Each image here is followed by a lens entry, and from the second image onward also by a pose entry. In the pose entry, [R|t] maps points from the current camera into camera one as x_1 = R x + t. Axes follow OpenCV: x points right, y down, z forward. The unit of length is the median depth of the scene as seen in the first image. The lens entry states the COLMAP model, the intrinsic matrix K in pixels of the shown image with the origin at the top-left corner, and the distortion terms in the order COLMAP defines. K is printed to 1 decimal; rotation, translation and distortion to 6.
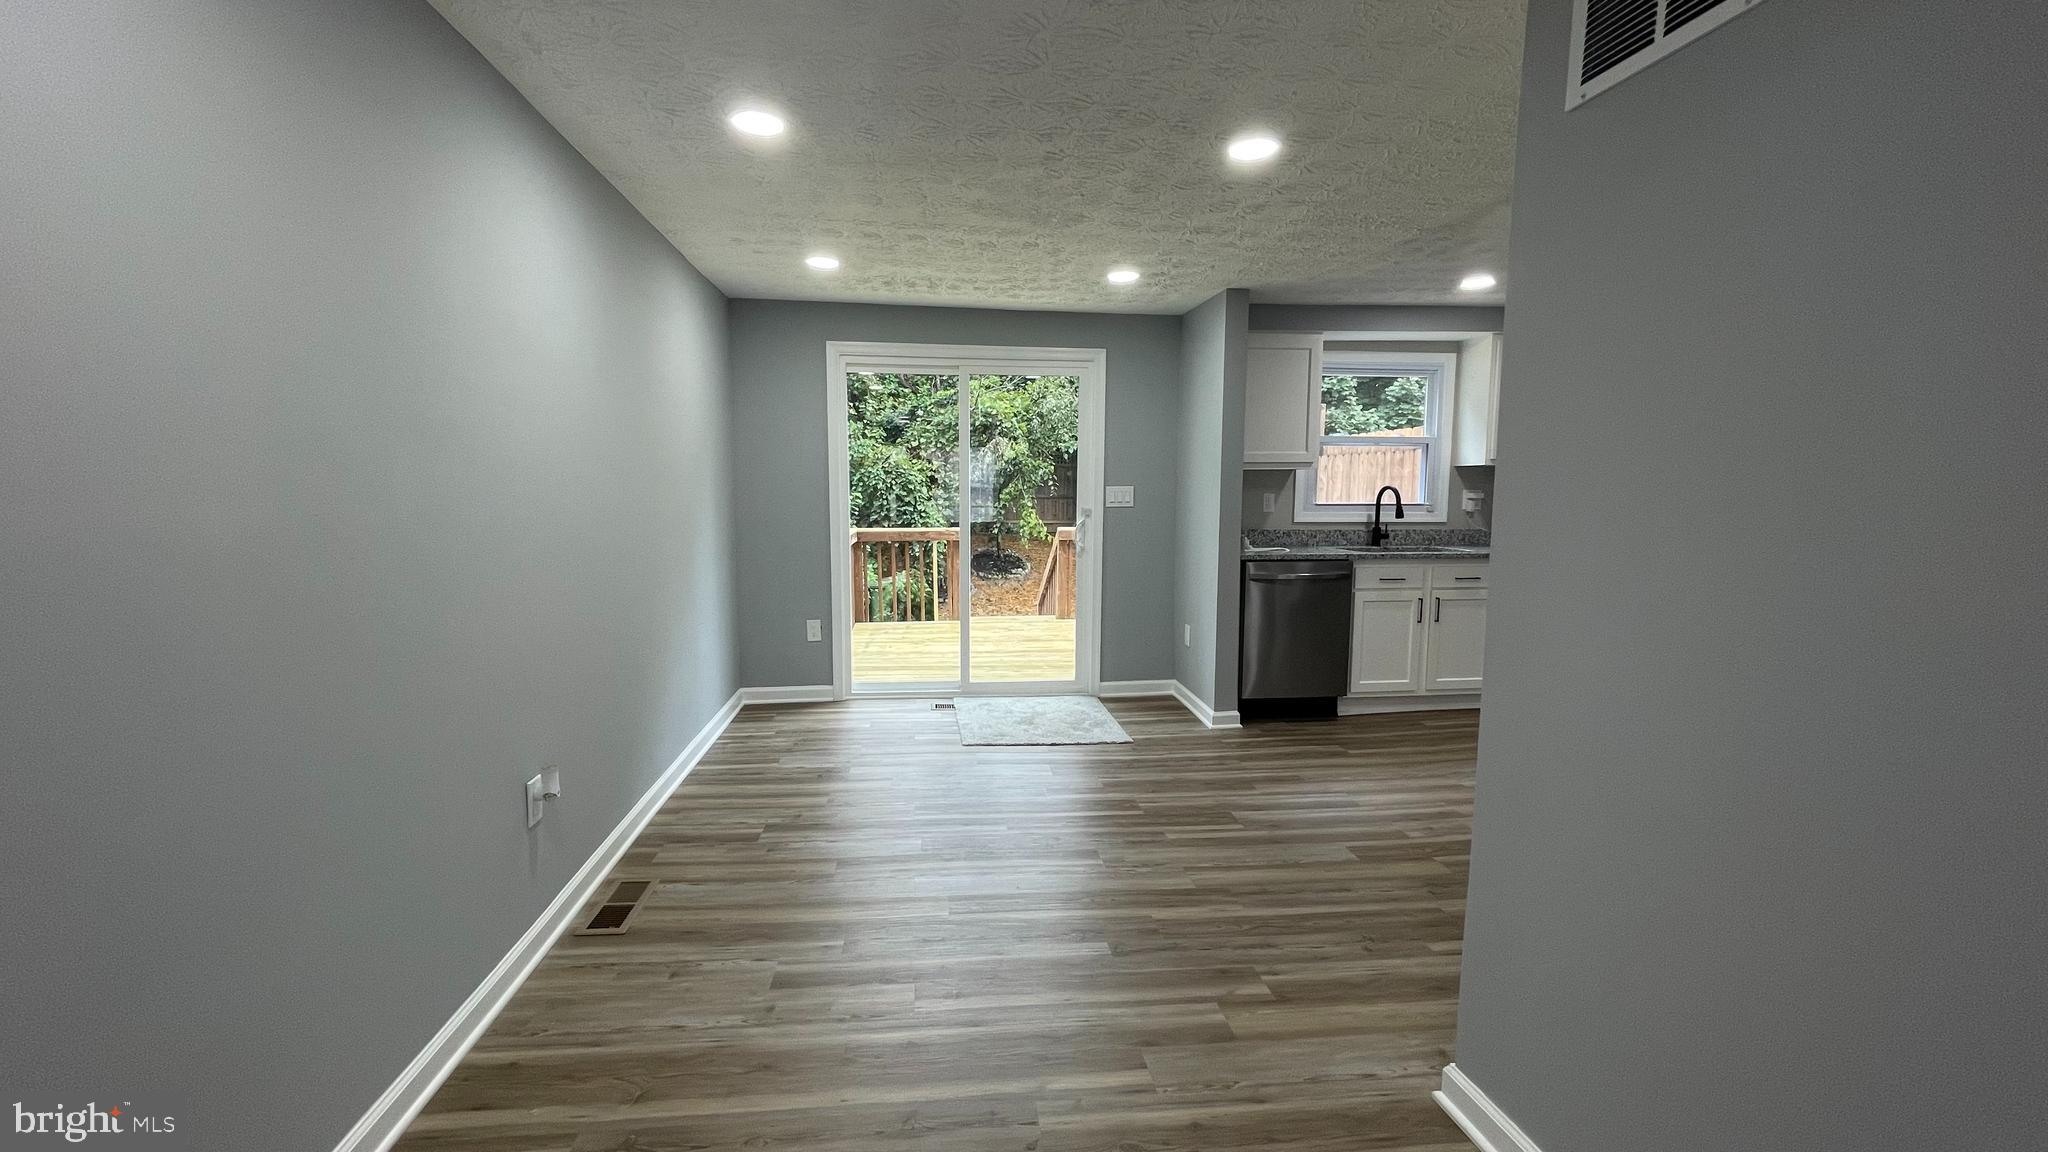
lens RADIAL K [[828.1, 0, 1020.9], [0, 828.1, 577.1], [0, 0, 1]] dist [-0.006329, 0.003206]
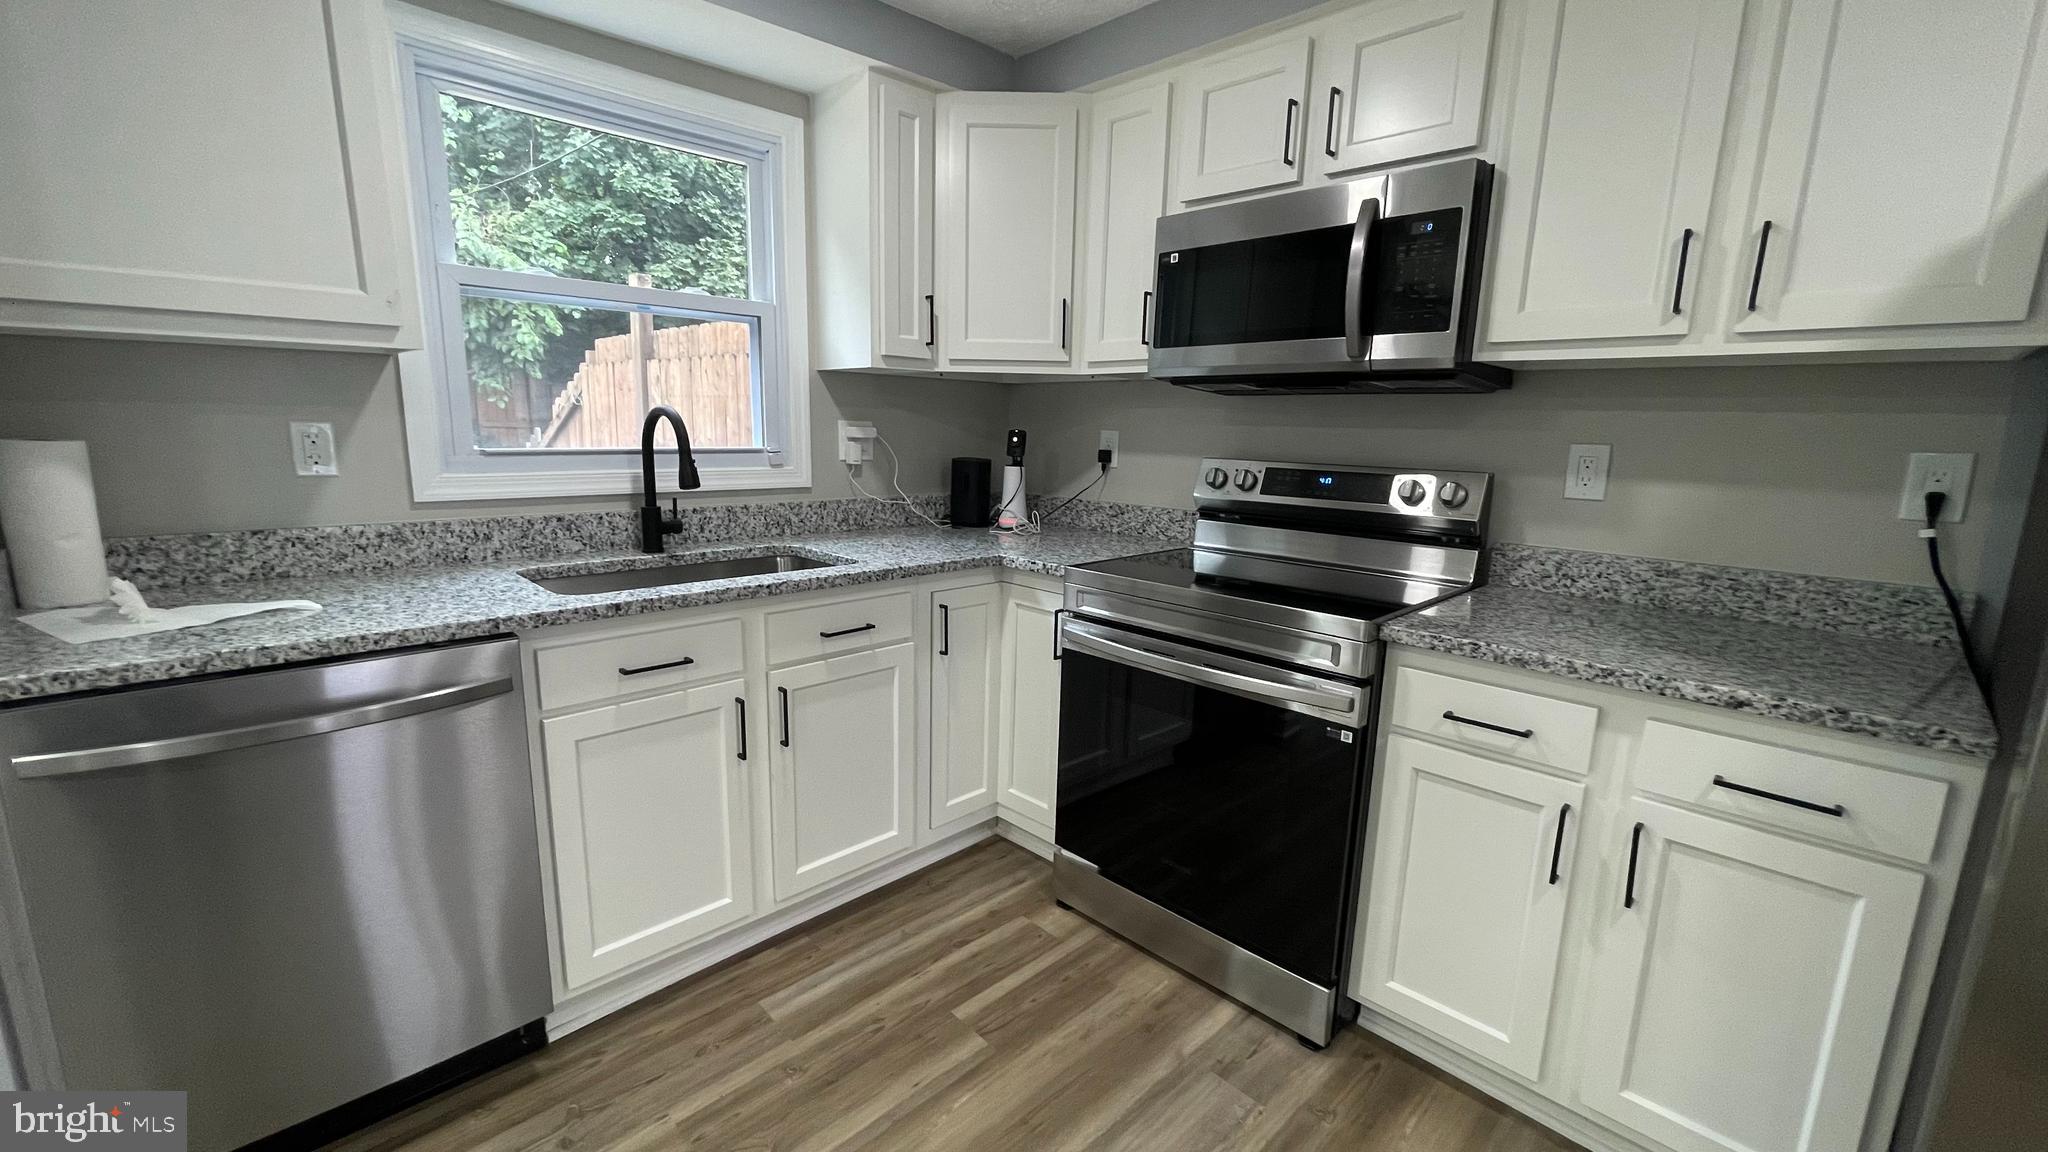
lens RADIAL K [[828.1, 0, 1012.6], [0, 828.1, 579.8], [0, 0, 1]] dist [-0.006329, 0.003206]
pose [[0.796789, -0.098126, 0.596237, 0.322870], [0.044513, 0.993577, 0.104033, -0.059110], [-0.602616, -0.056353, 0.796039, 0.553299]]
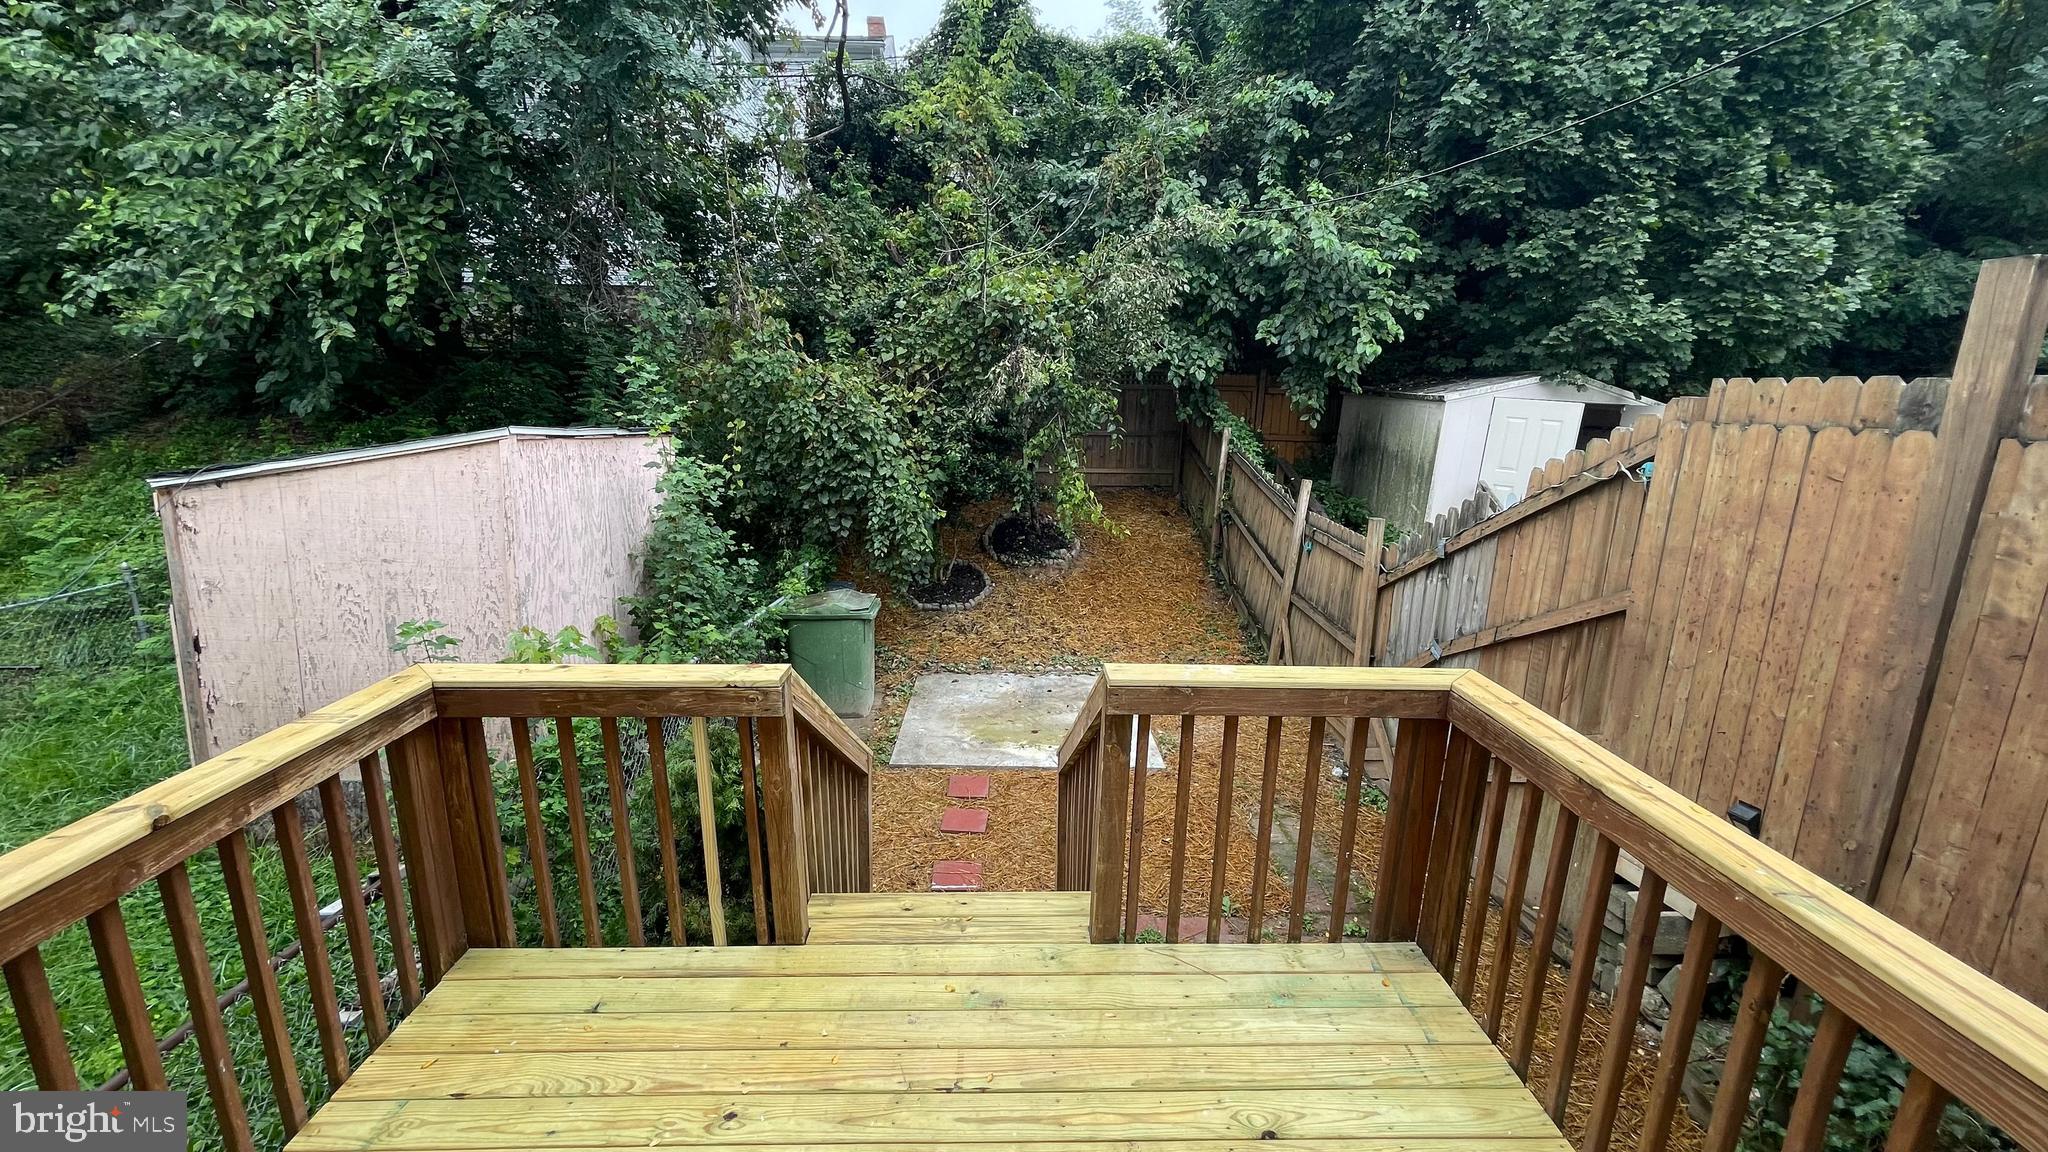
lens RADIAL K [[828.1, 0, 1023.5], [0, 828.1, 588.8], [0, 0, 1]] dist [-0.006329, 0.003206]
pose [[0.996852, 0.028104, -0.074138, 0.056859], [-0.018504, 0.991714, 0.127128, -0.206139], [0.077097, -0.125356, 0.989112, 1.119075]]
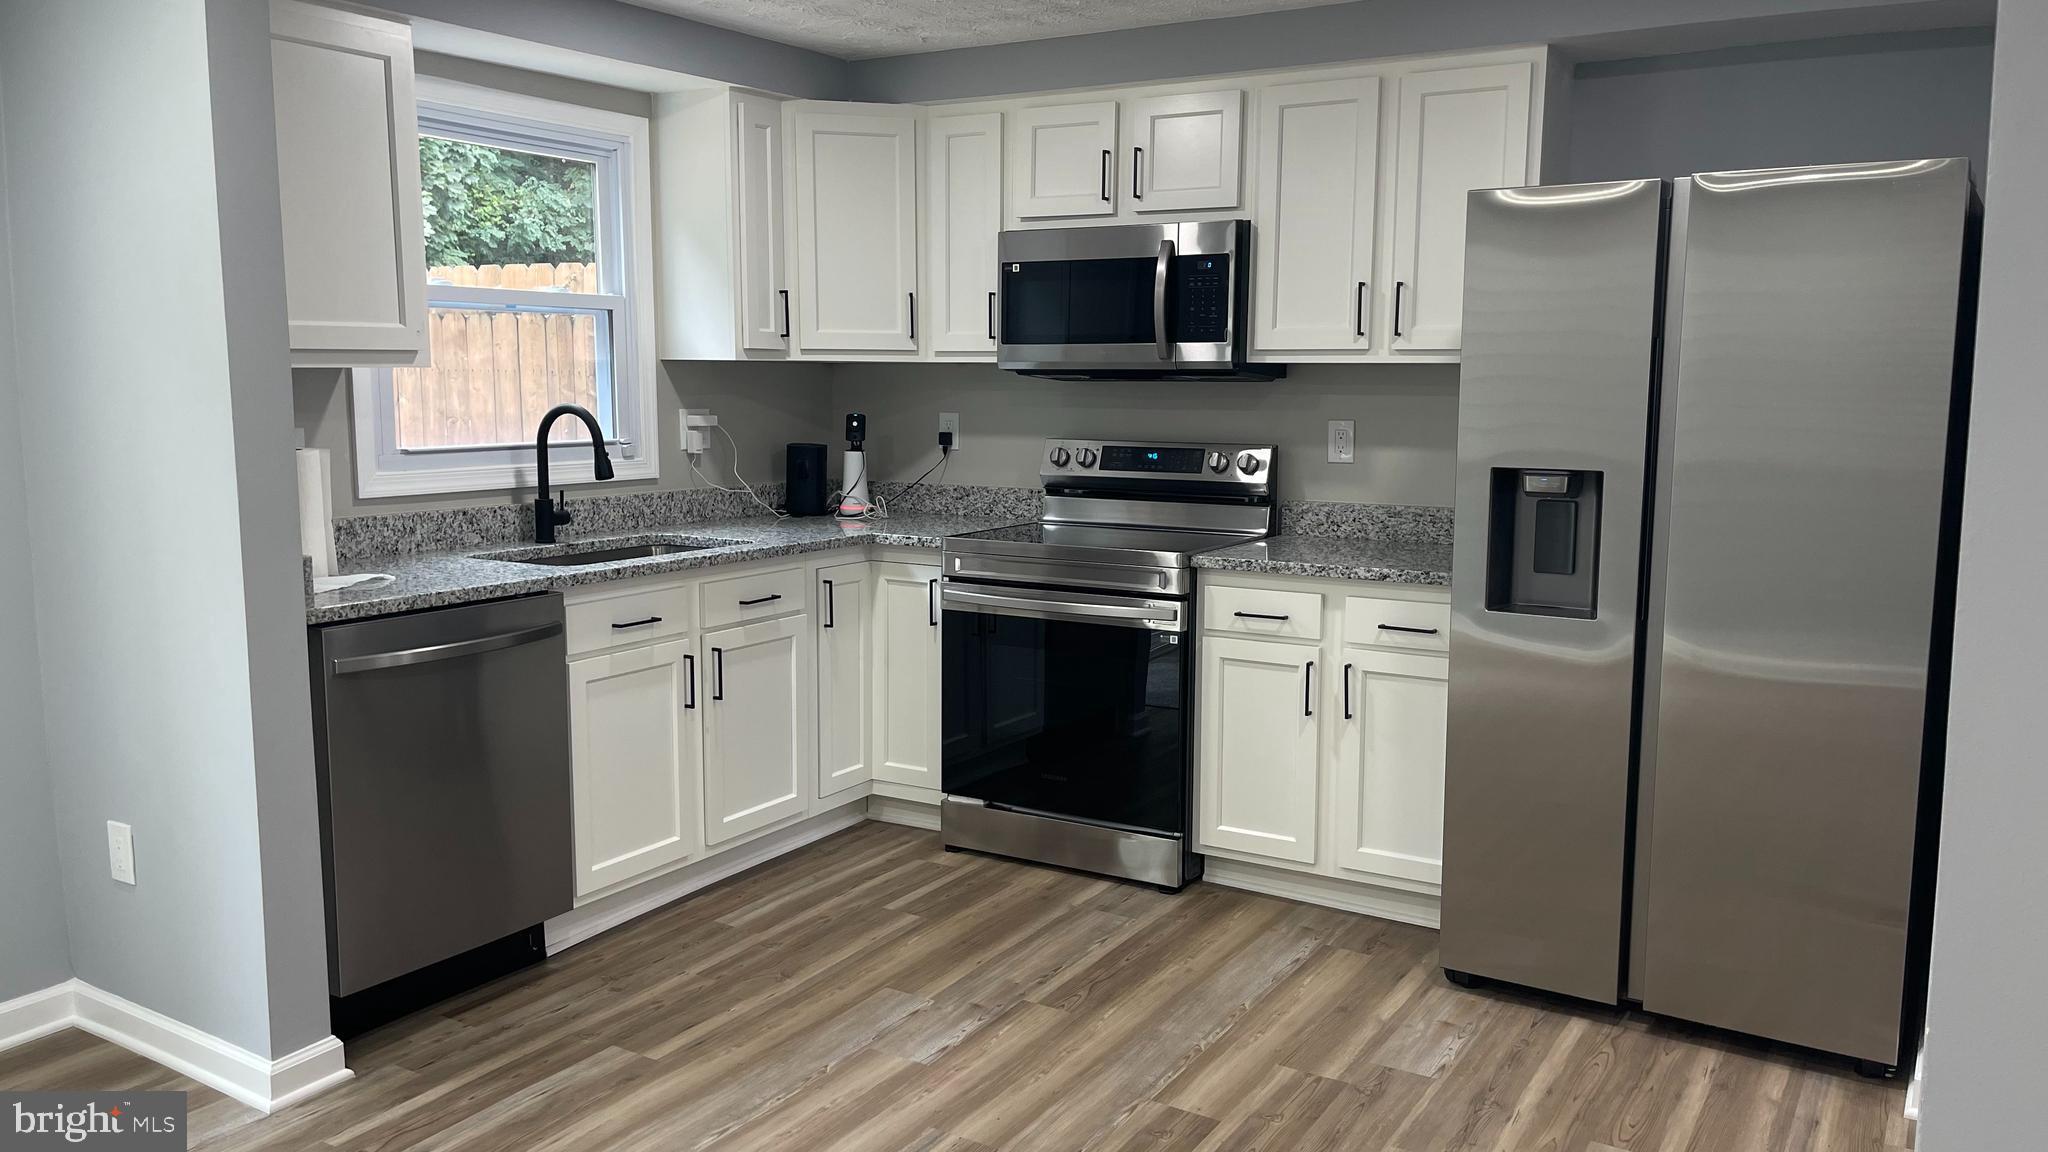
lens RADIAL K [[1546.1, 0, 1036.9], [0, 1546.1, 580.5], [0, 0, 1]] dist [0.052635, -0.043860]
pose [[0.613256, -0.104619, 0.782925, -0.060017], [0.079864, 0.994323, 0.070311, -0.054596], [-0.785836, 0.019409, 0.618130, 0.285518]]
